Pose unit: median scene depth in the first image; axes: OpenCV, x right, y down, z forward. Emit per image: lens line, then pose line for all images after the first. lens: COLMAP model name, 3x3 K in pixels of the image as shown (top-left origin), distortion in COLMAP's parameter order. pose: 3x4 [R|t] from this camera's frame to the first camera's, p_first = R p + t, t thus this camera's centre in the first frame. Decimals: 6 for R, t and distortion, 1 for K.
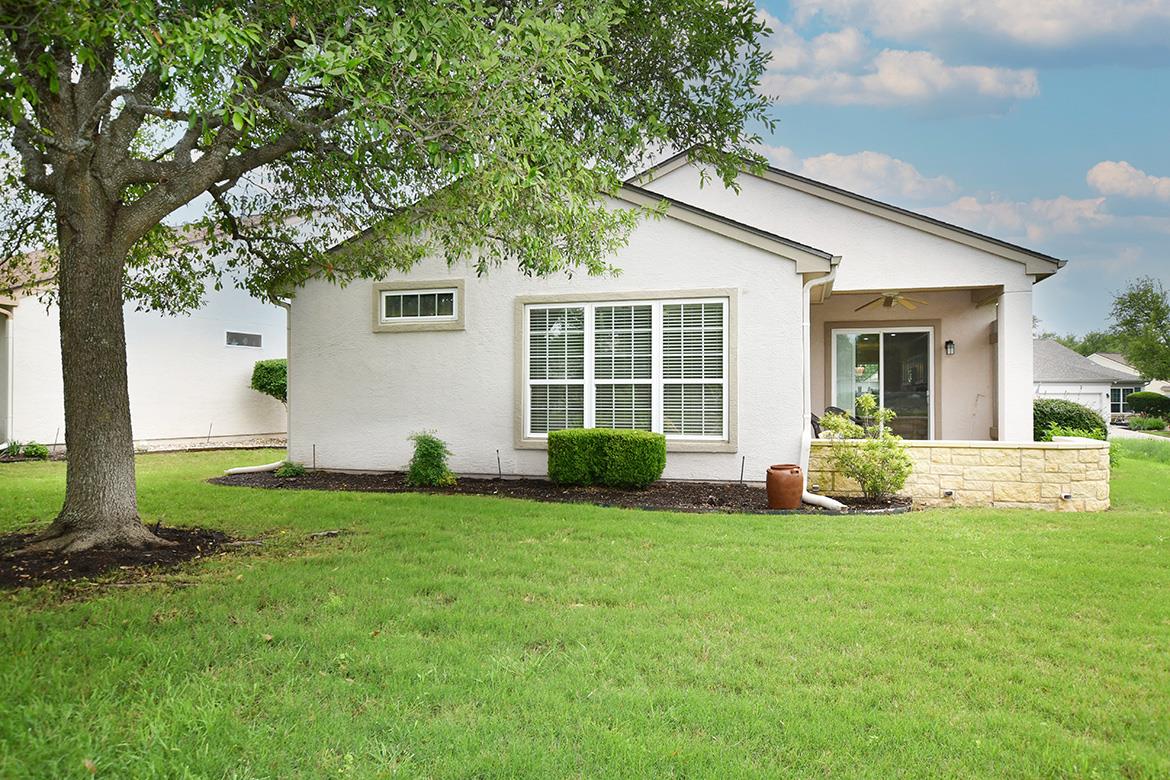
lens RADIAL K [[759.3, 0, 585.0], [0, 759.3, 390.0], [0, 0, 1]] dist [-0.003639, -0.000182]
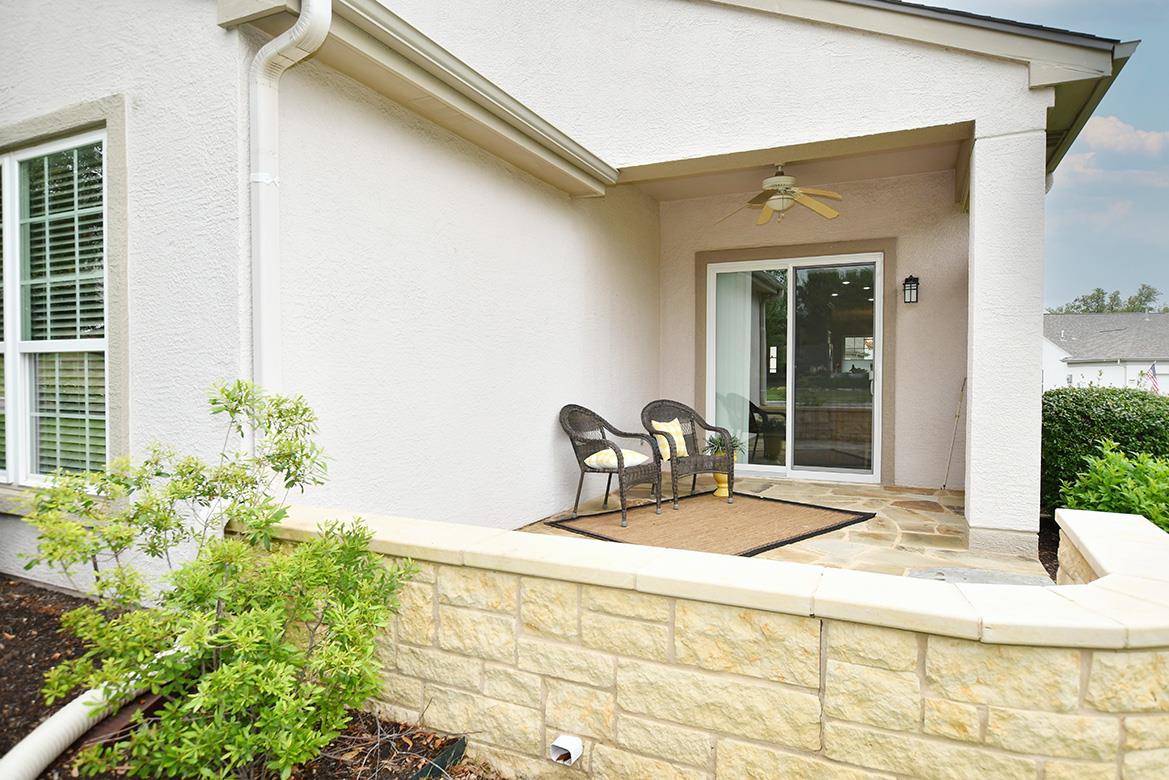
lens RADIAL K [[690.6, 0, 584.5], [0, 690.6, 390.0], [0, 0, 1]] dist [-0.007388, -0.001591]
pose [[0.986981, 0.005563, -0.160742, 0.466183], [-0.000857, 0.999569, 0.029332, 0.000706], [0.160836, -0.028812, 0.986561, 0.678559]]
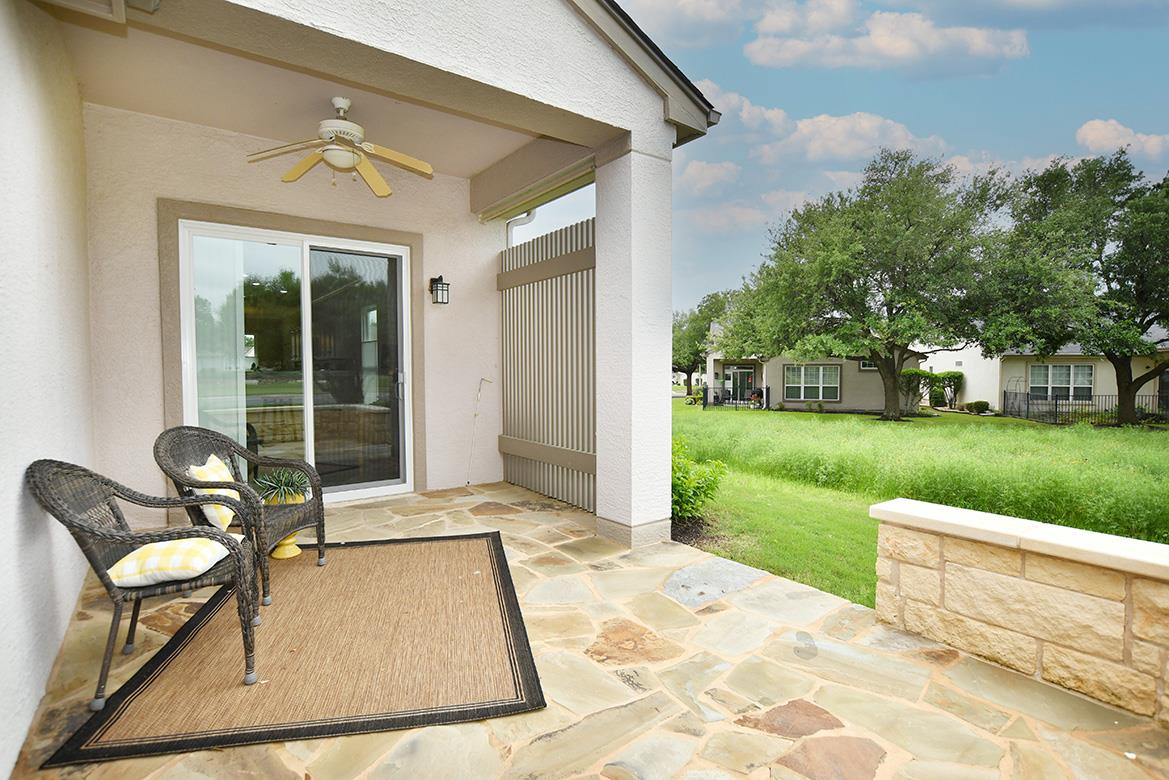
lens RADIAL K [[557.1, 0, 584.5], [0, 557.1, 390.0], [0, 0, 1]] dist [-0.029816, -0.000179]
pose [[0.601768, -0.034218, 0.797938, 0.325335], [-0.000462, 0.999067, 0.043191, -0.005293], [-0.798671, -0.026359, 0.601190, 0.962255]]
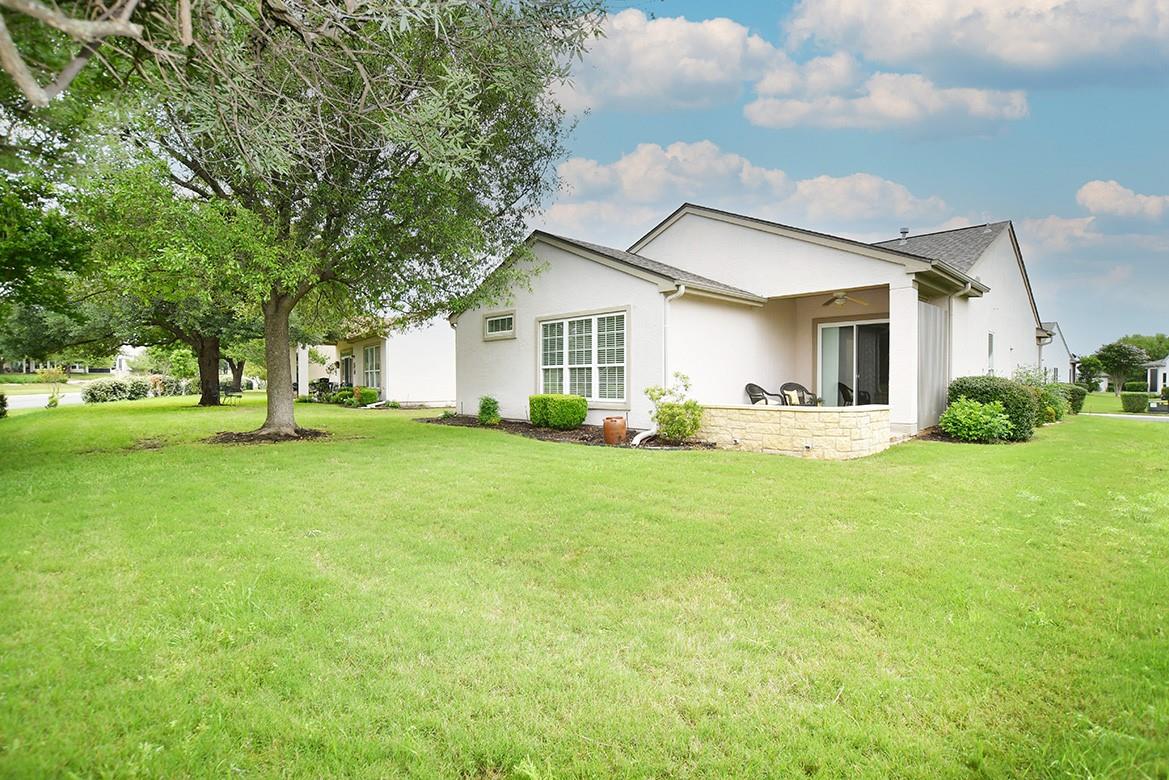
lens RADIAL K [[550.2, 0, 584.5], [0, 550.2, 390.0], [0, 0, 1]] dist [-0.034768, 0.000723]
pose [[0.861654, 0.006485, -0.507454, 0.669985], [0.006477, 0.999696, 0.023775, 0.012865], [0.507454, -0.023772, 0.861351, -0.018074]]
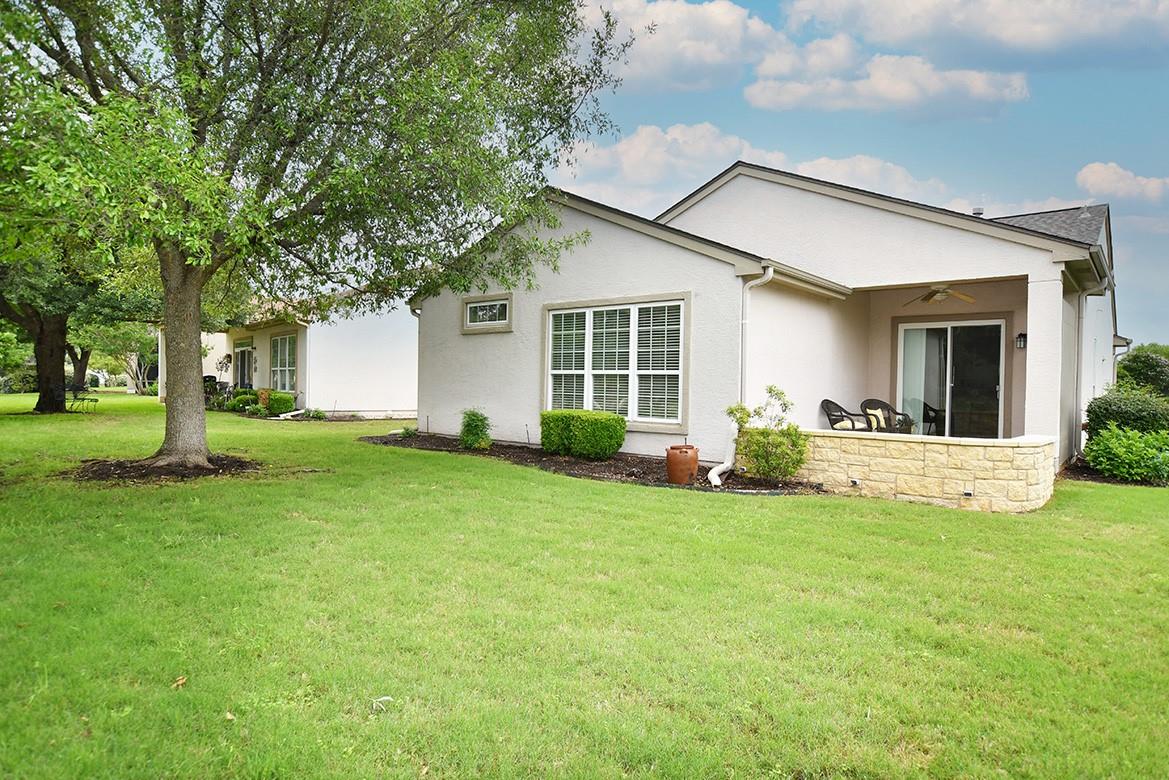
lens RADIAL K [[659.5, 0, 584.5], [0, 659.5, 390.0], [0, 0, 1]] dist [-0.014525, 0.000427]
pose [[0.907248, 0.019970, -0.420122, 0.461664], [-0.014008, 0.999753, 0.017272, -0.000353], [0.420363, -0.009785, 0.907303, 0.029489]]
